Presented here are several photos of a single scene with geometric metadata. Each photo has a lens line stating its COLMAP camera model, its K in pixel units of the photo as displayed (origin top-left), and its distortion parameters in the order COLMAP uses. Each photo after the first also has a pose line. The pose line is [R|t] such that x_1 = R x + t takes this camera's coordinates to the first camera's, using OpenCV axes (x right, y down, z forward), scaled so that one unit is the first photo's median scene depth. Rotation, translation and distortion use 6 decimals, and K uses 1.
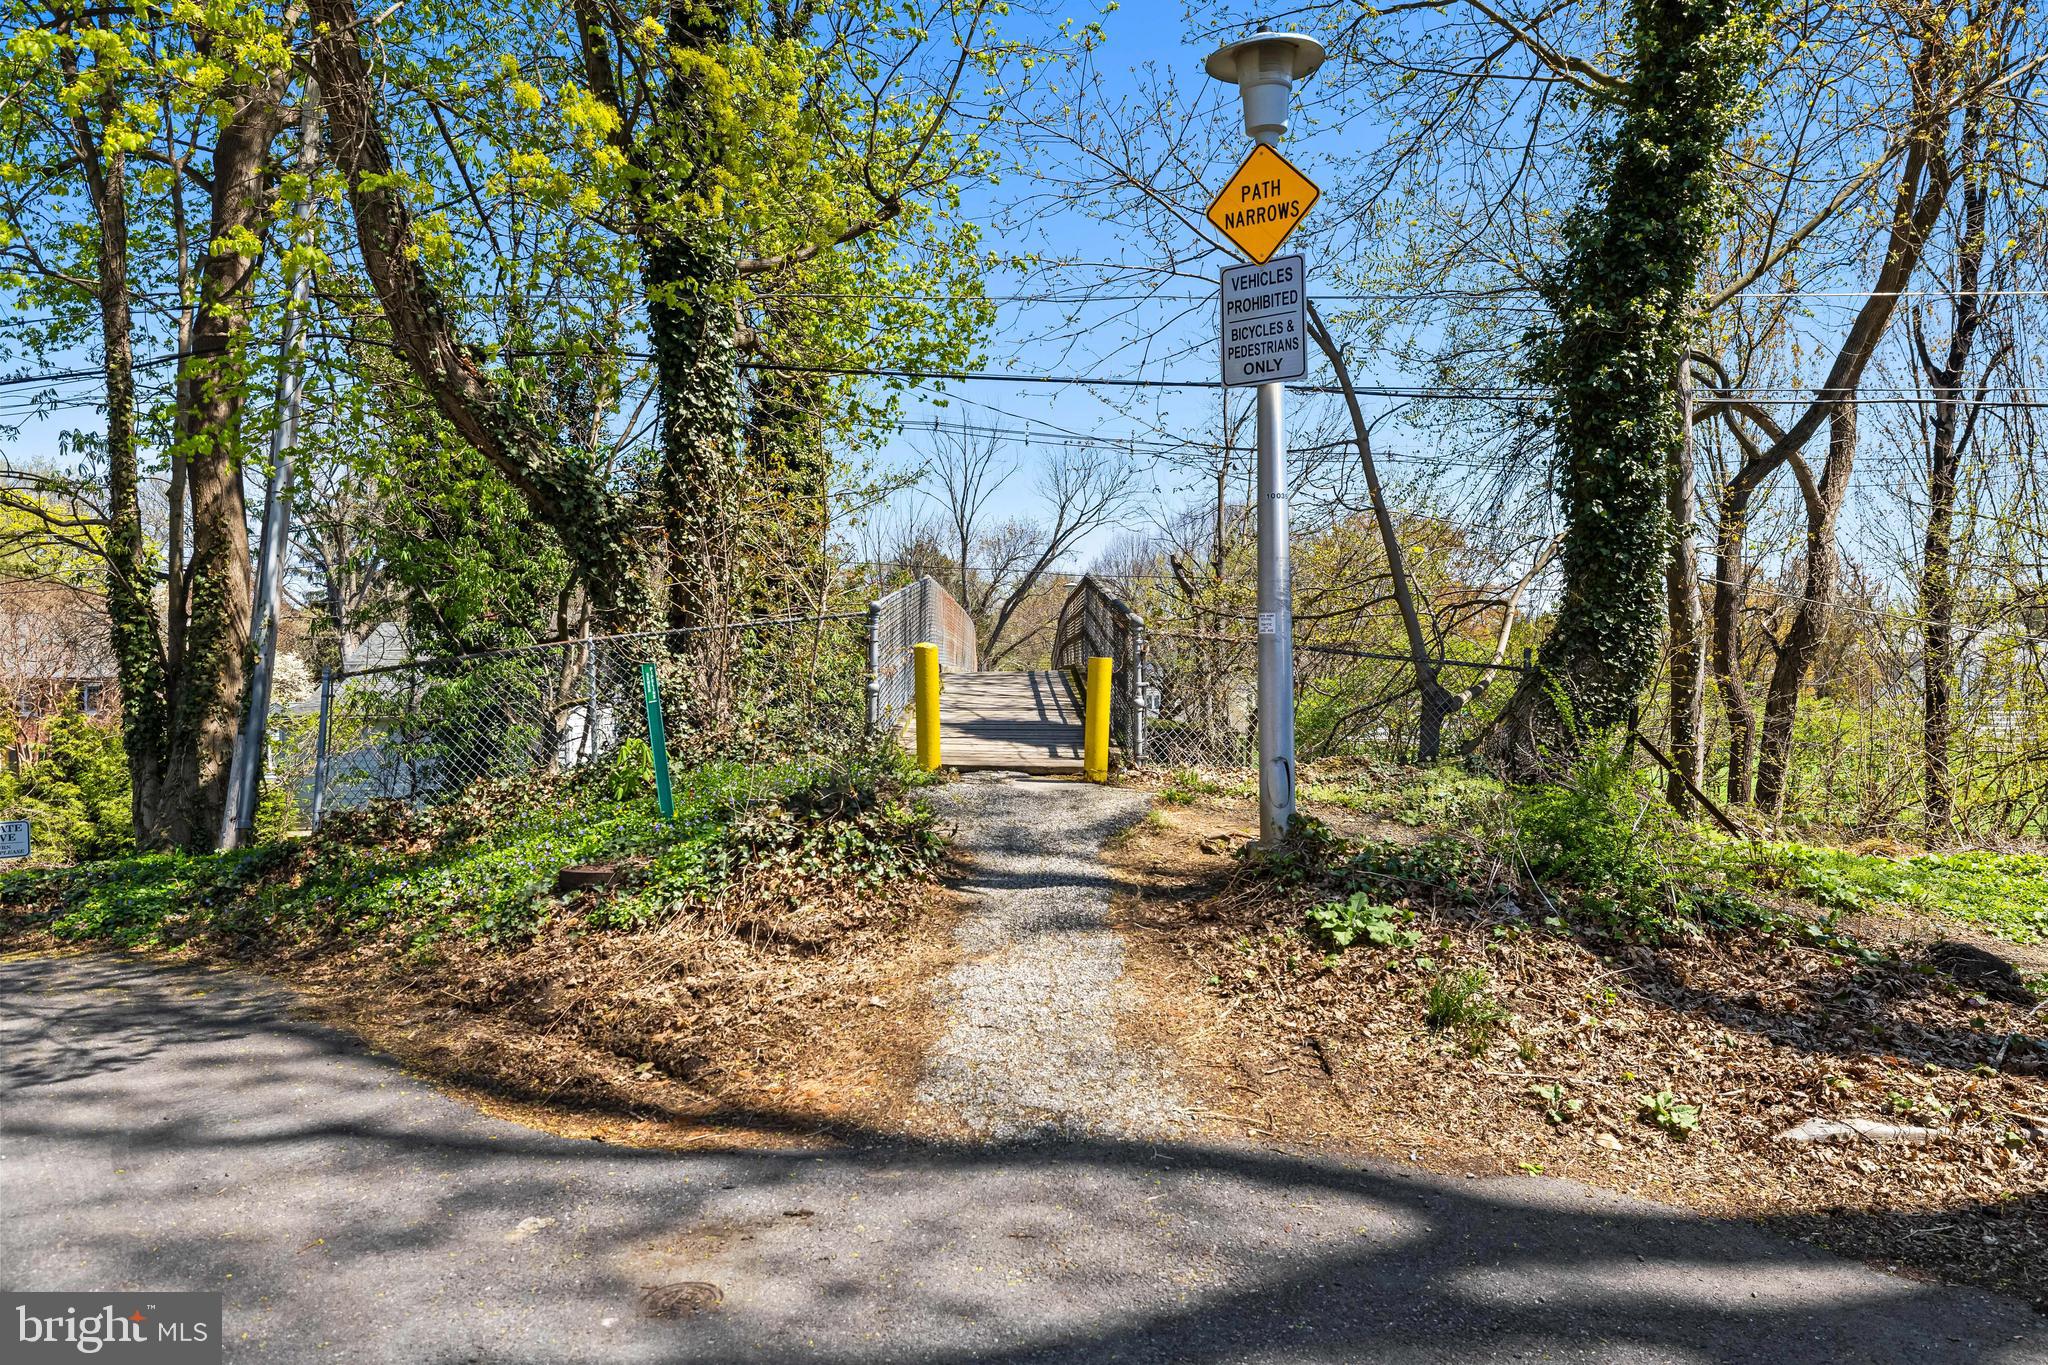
lens RADIAL K [[1356.1, 0, 1024.0], [0, 1356.1, 682.5], [0, 0, 1]] dist [-0.000041, -0.000021]
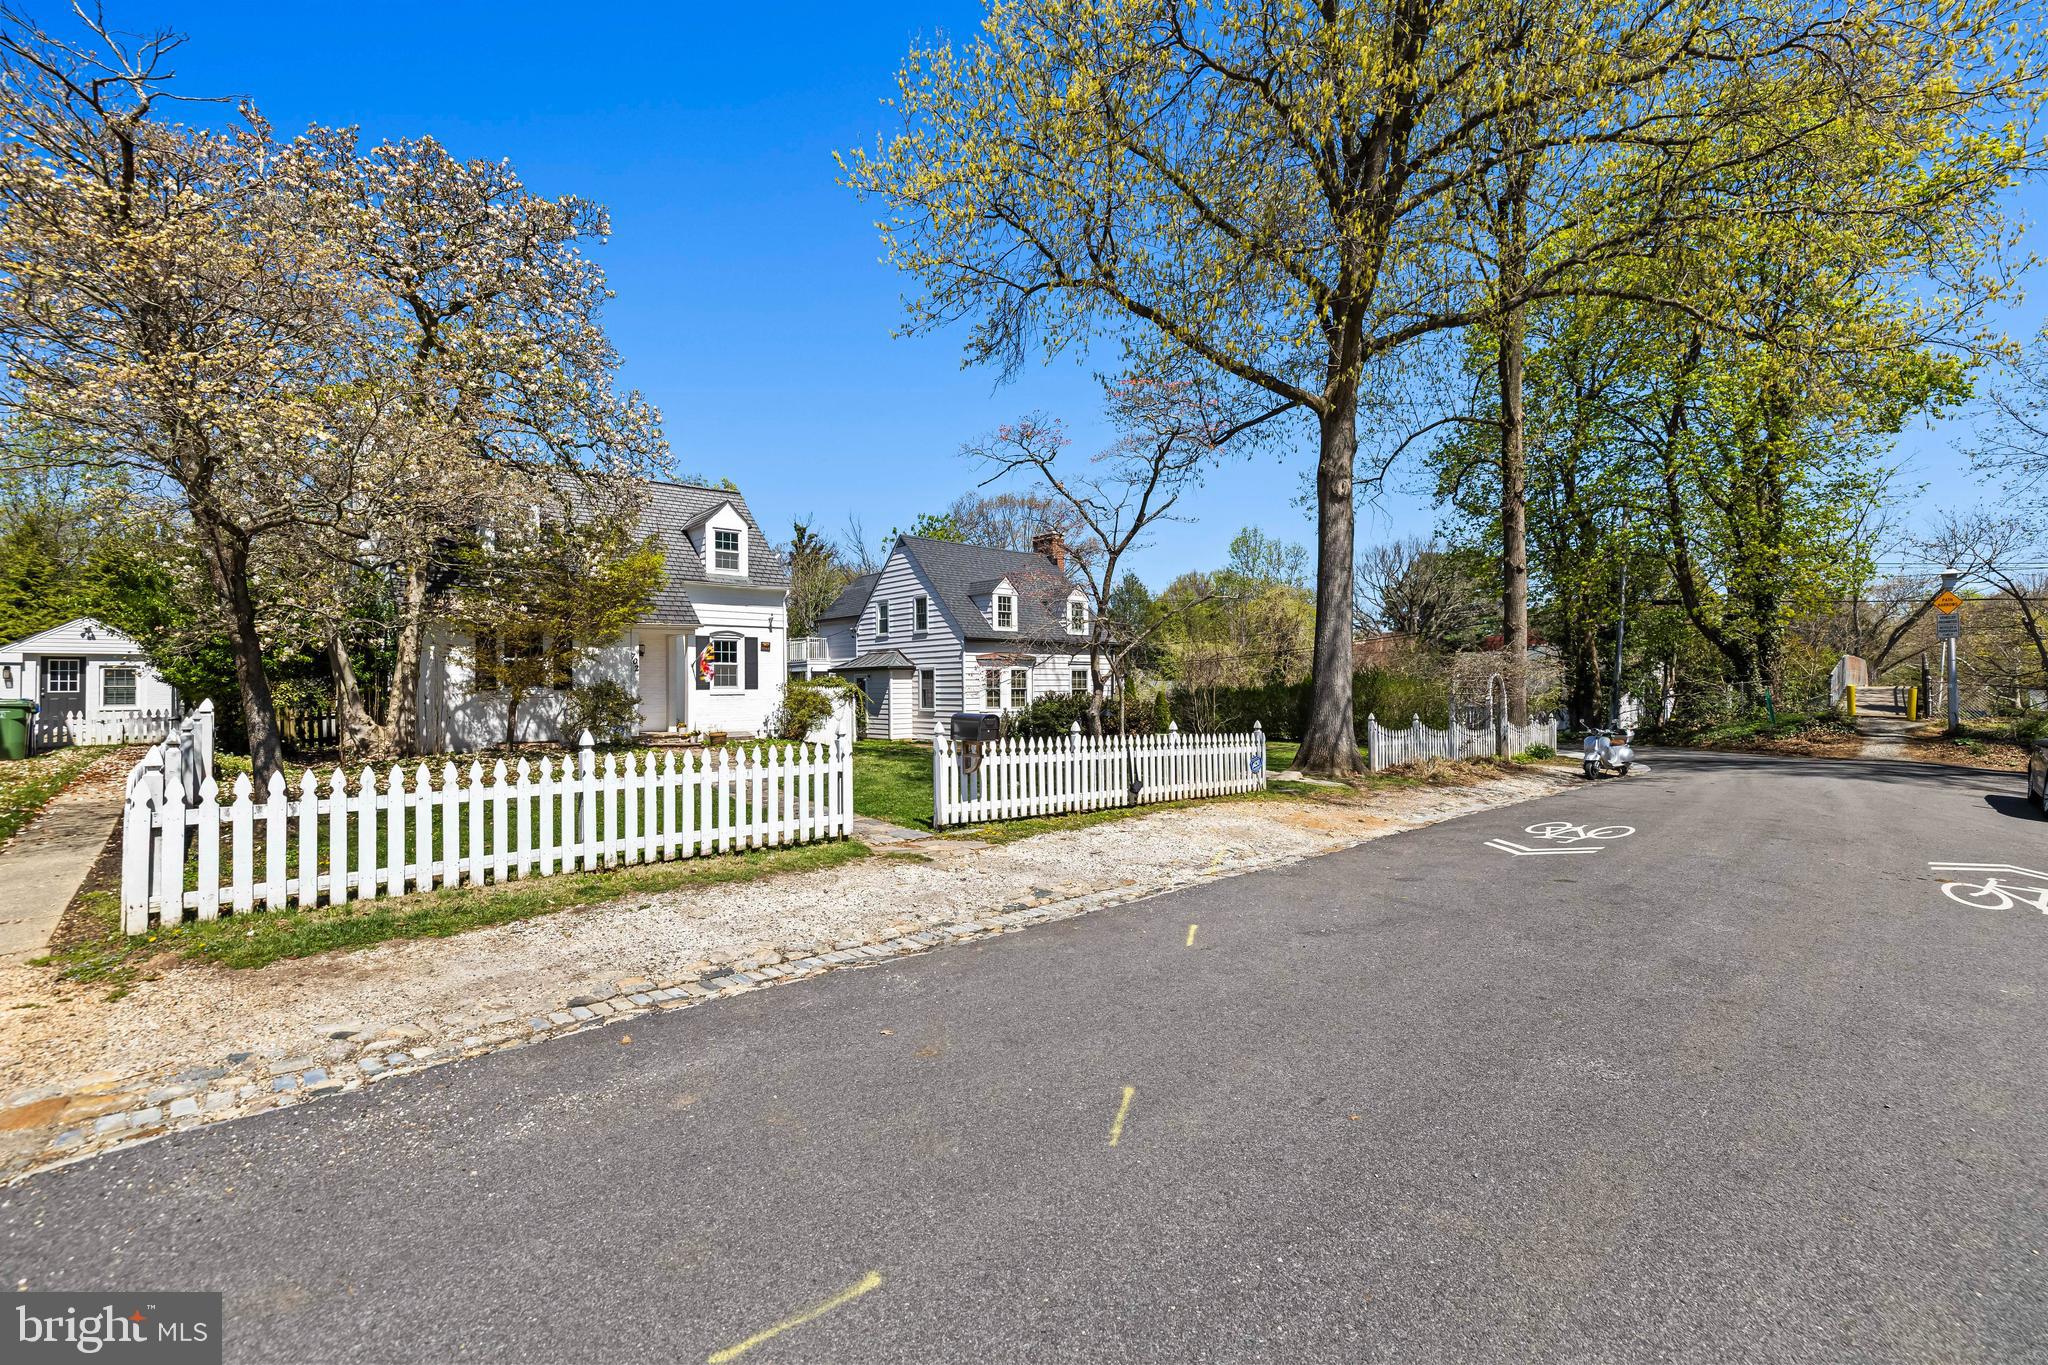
lens RADIAL K [[852.3, 0, 1020.5], [0, 852.3, 674.6], [0, 0, 1]] dist [0.000515, 0.000231]
pose [[0.684659, 0.002885, -0.728857, 0.081944], [-0.002668, 0.999995, 0.001452, -0.053732], [0.728858, 0.000950, 0.684664, -2.410065]]
